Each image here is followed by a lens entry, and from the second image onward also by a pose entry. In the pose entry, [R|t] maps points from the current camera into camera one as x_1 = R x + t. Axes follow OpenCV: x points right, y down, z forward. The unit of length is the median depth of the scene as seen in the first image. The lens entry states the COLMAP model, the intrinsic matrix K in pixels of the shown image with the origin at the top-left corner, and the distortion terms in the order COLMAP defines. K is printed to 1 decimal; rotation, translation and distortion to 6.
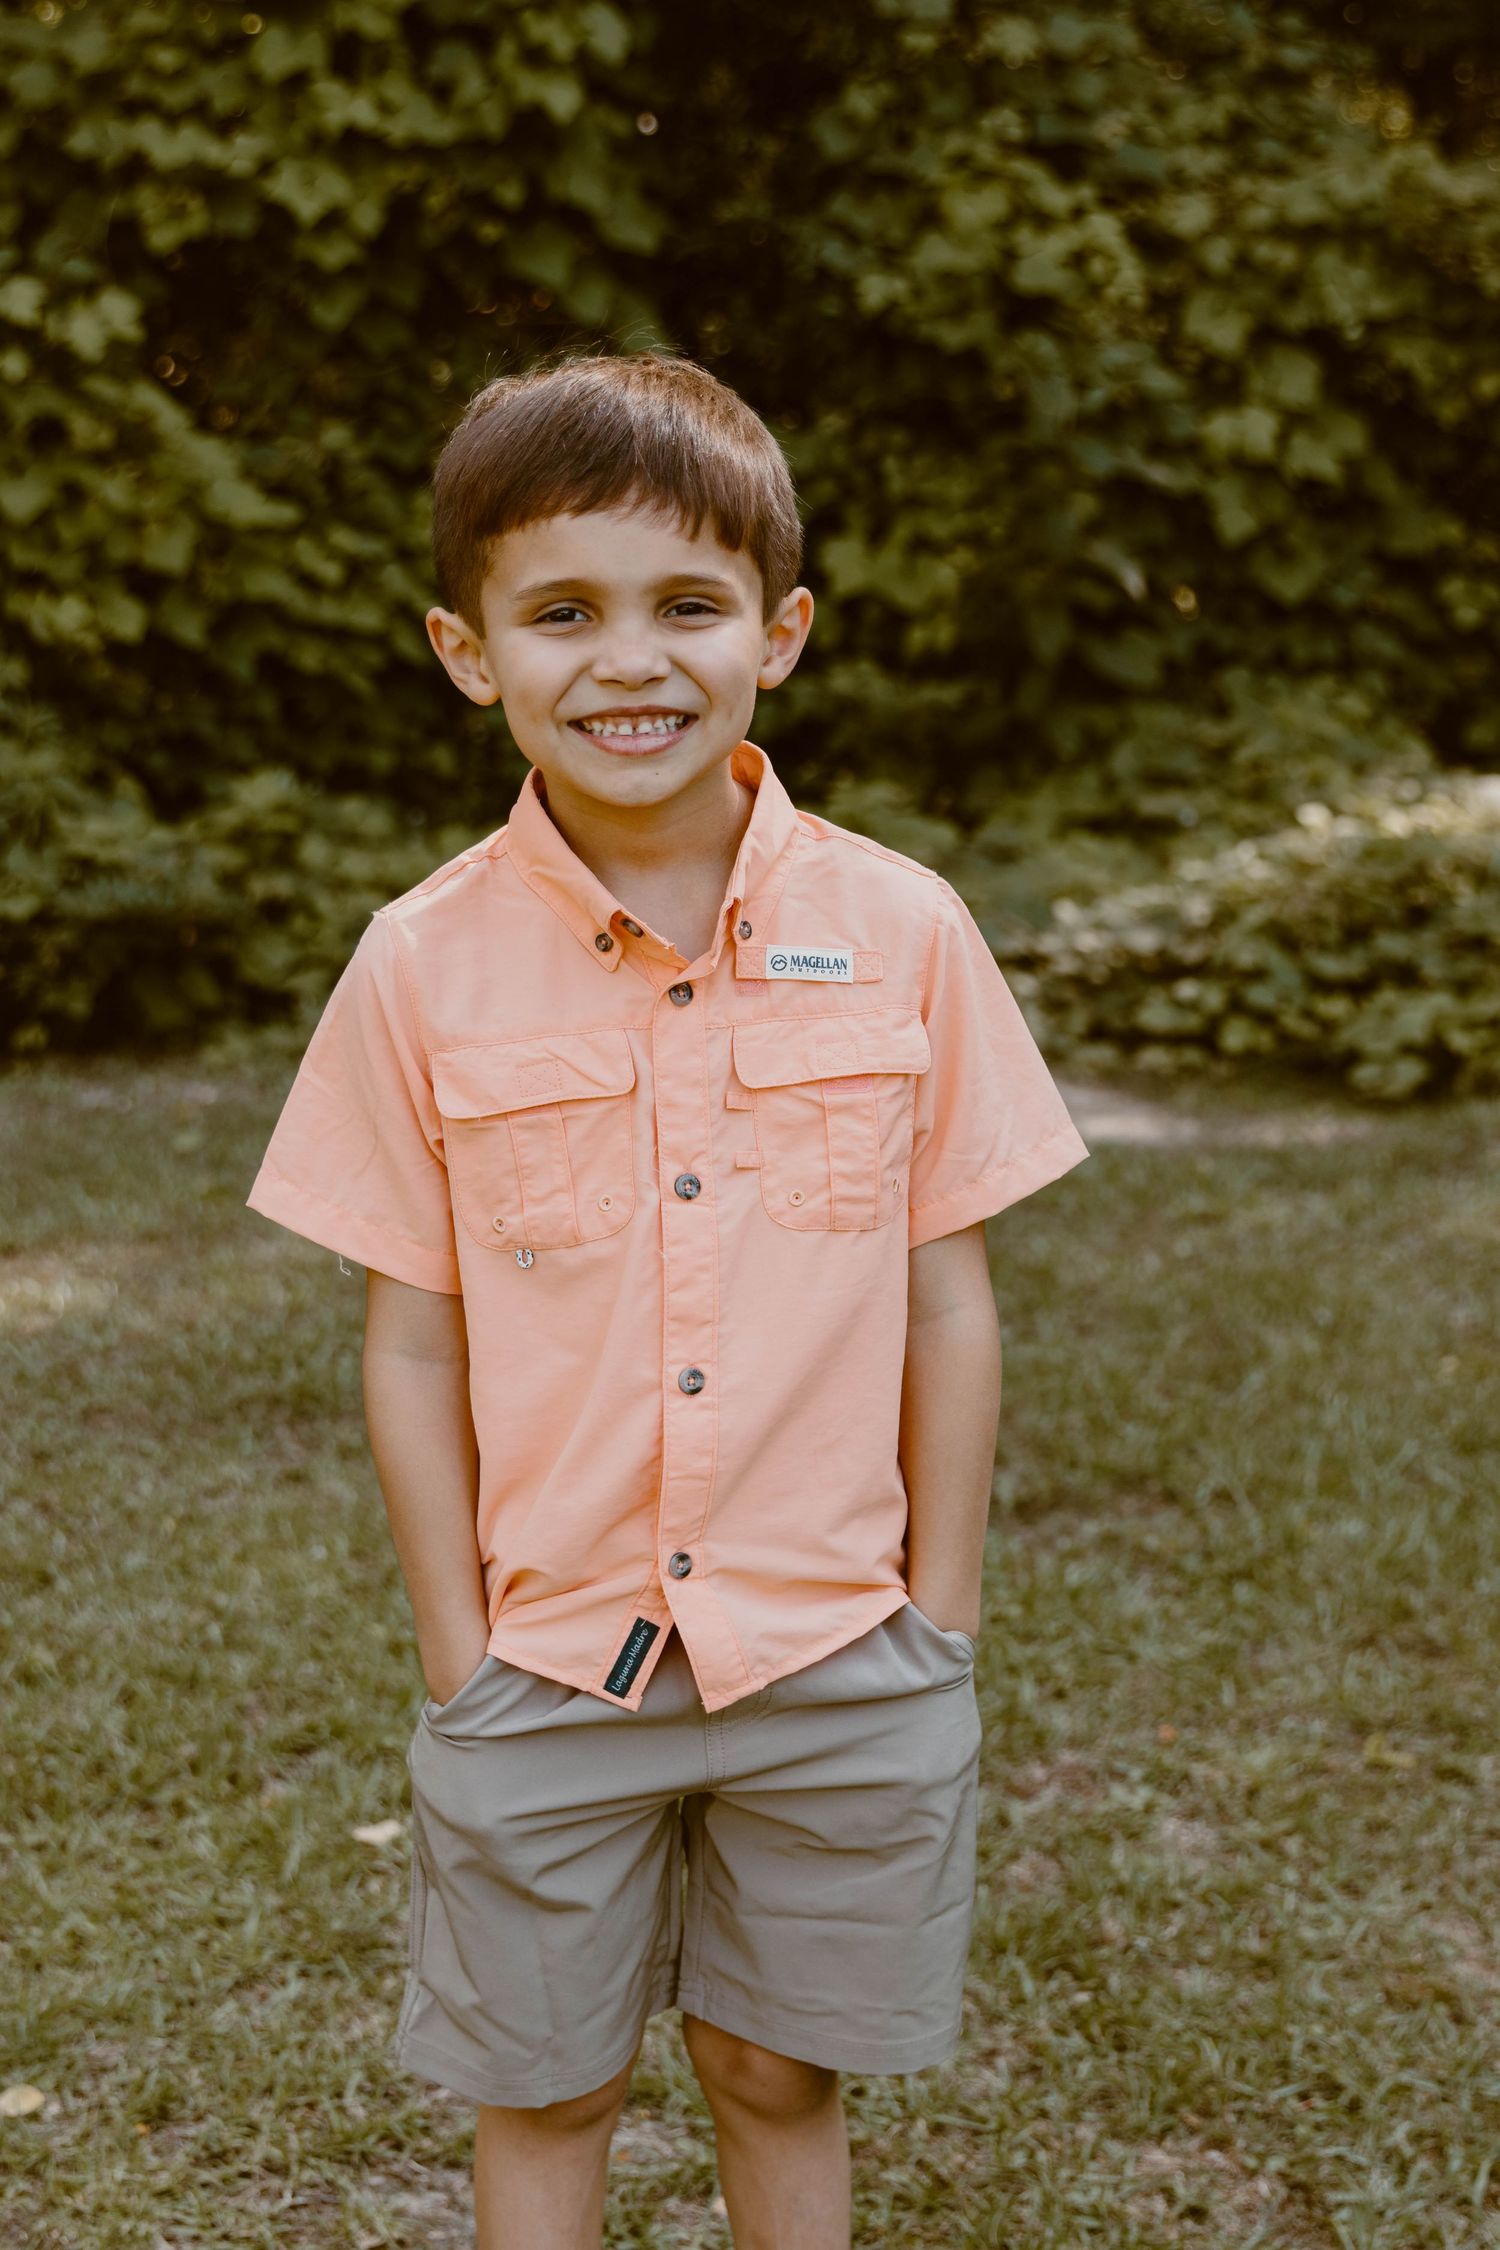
lens RADIAL K [[3617.1, 0, 750.0], [0, 3617.1, 1125.0], [0, 0, 1]] dist [0.031280, 0.071254]
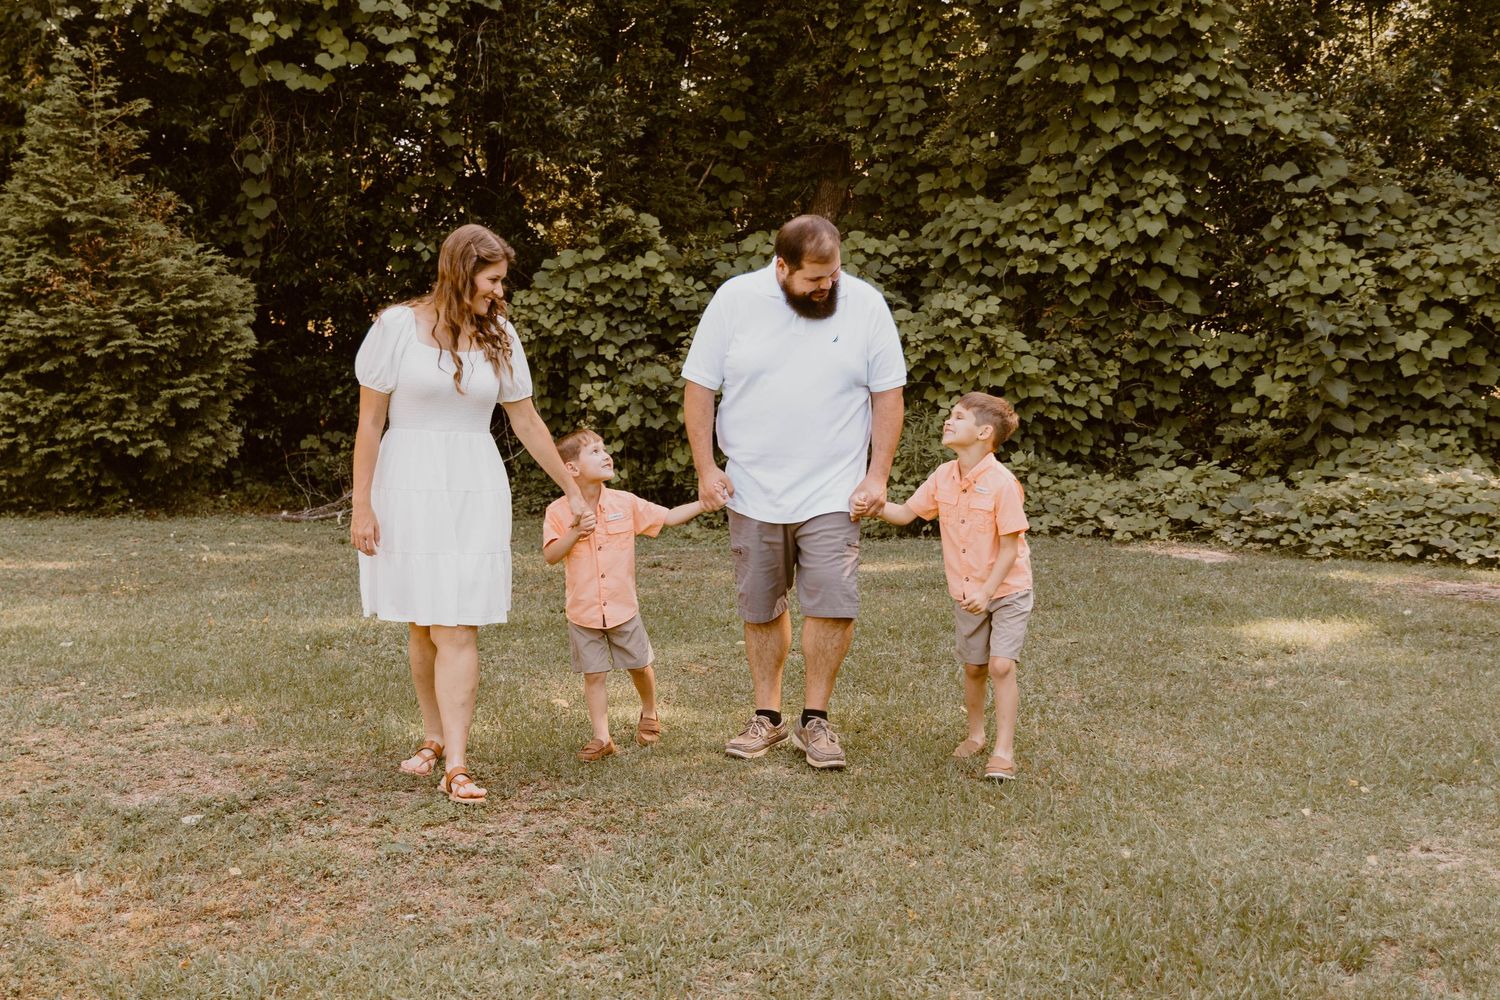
lens RADIAL K [[1905.6, 0, 750.0], [0, 1905.6, 500.0], [0, 0, 1]] dist [0.005586, 0.006489]
pose [[0.915156, 0.038555, -0.401252, 0.268575], [-0.071066, 0.995255, -0.066455, 0.060703], [0.396786, 0.089332, 0.913554, -0.510776]]
